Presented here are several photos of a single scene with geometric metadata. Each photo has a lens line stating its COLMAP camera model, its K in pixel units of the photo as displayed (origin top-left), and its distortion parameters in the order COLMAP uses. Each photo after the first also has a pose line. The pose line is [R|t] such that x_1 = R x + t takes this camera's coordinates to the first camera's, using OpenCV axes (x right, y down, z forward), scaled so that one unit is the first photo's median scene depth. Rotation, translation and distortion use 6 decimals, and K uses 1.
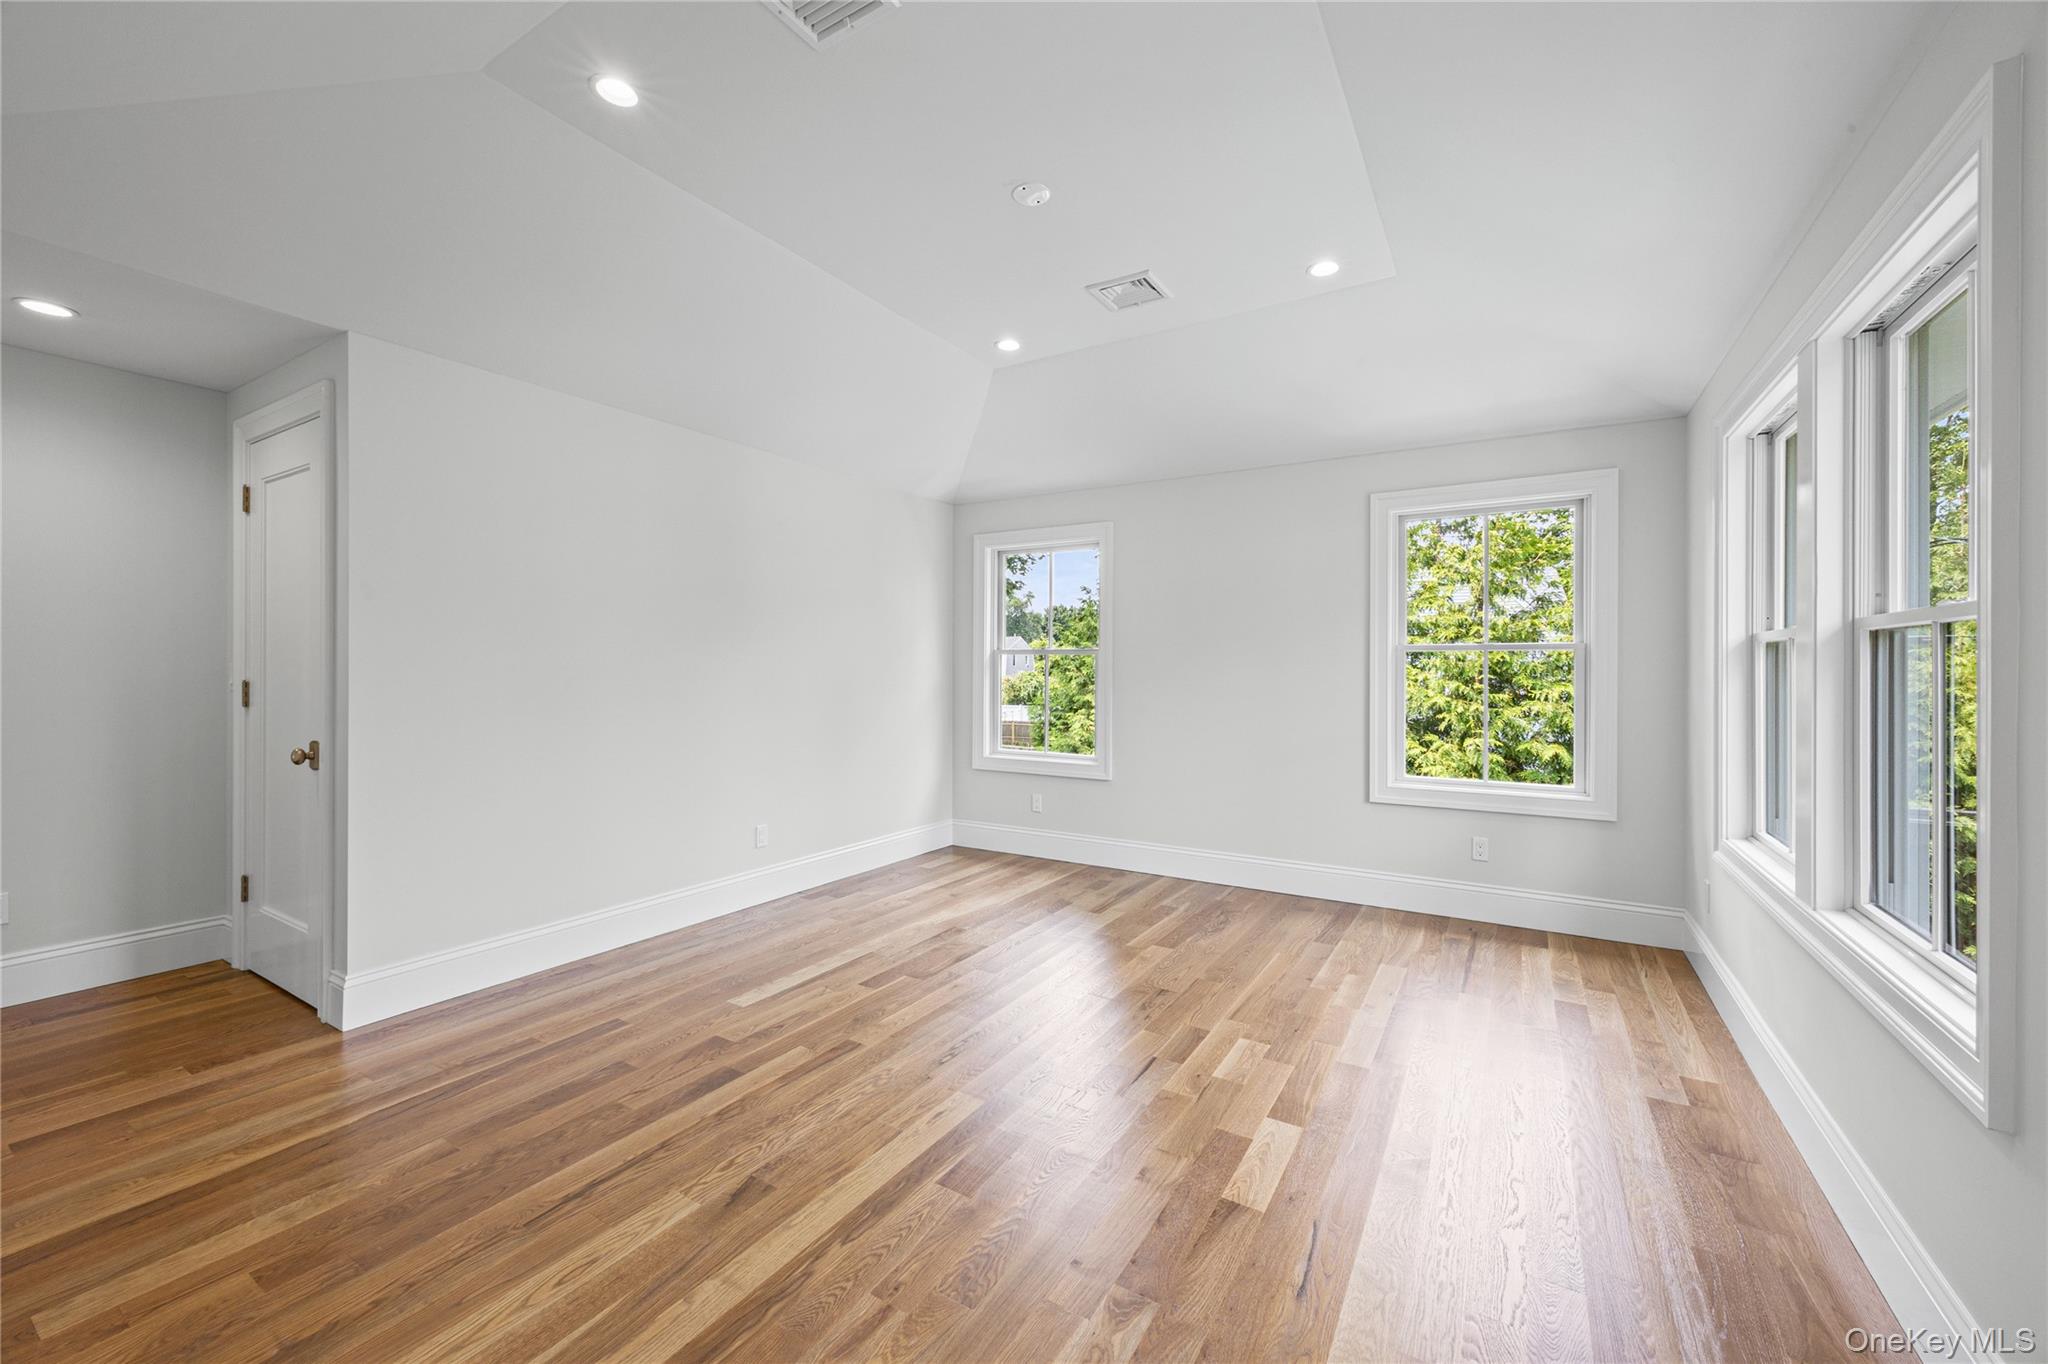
lens RADIAL K [[819.3, 0, 1019.0], [0, 819.3, 673.0], [0, 0, 1]] dist [0.000961, -0.000162]
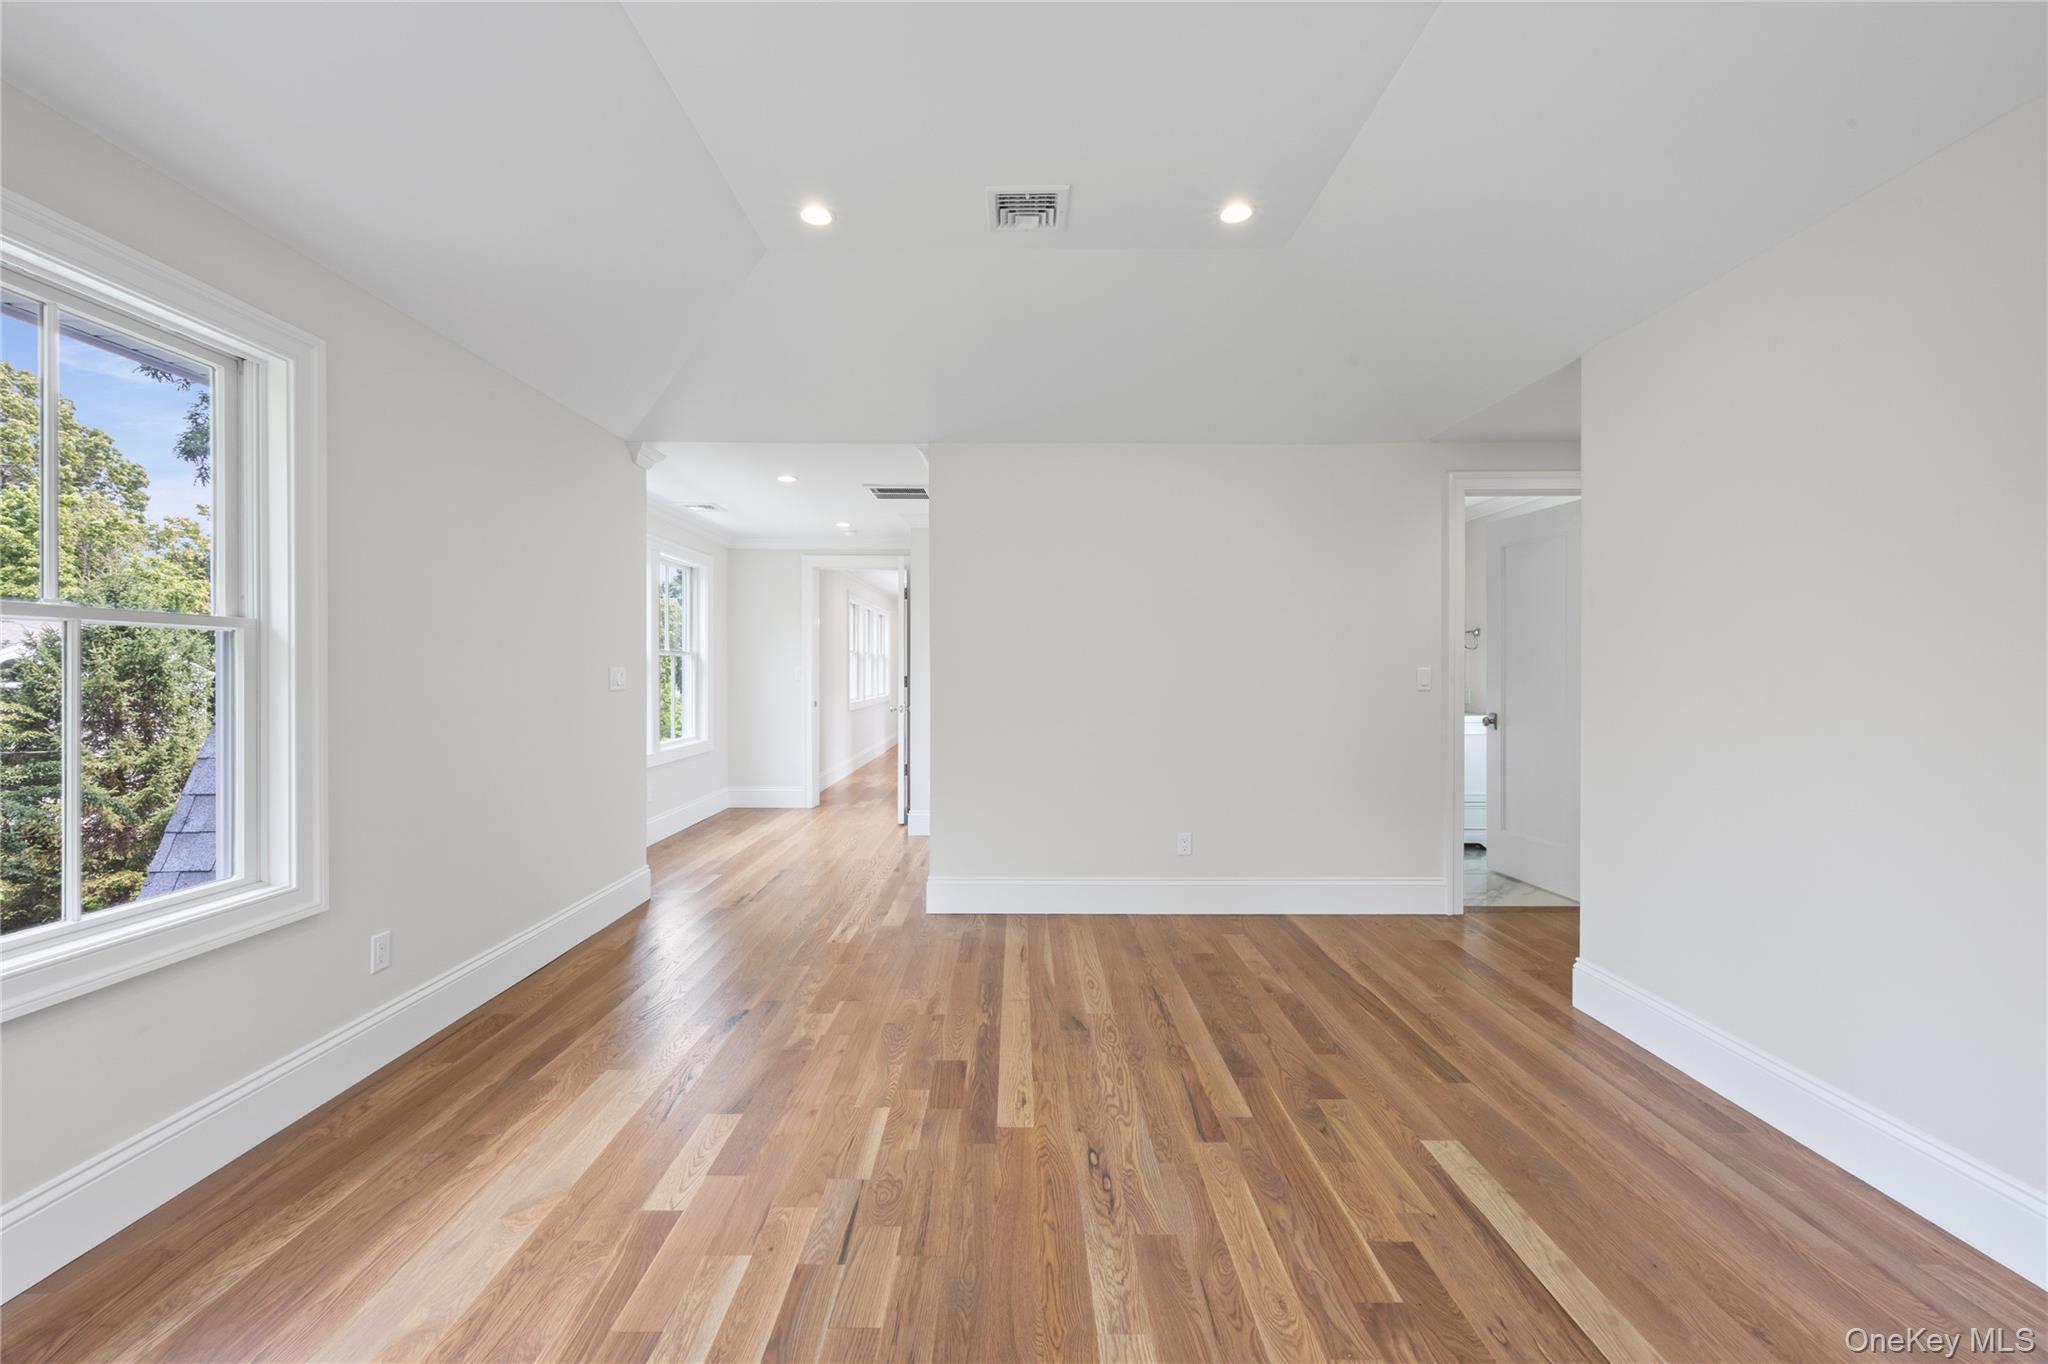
lens RADIAL K [[819.3, 0, 1022.6], [0, 819.3, 671.7], [0, 0, 1]] dist [0.000961, -0.000162]
pose [[-0.851704, -0.001837, -0.524020, 0.406408], [-0.004403, 0.999984, 0.003650, -0.005501], [0.524005, 0.005416, -0.851698, 1.716278]]
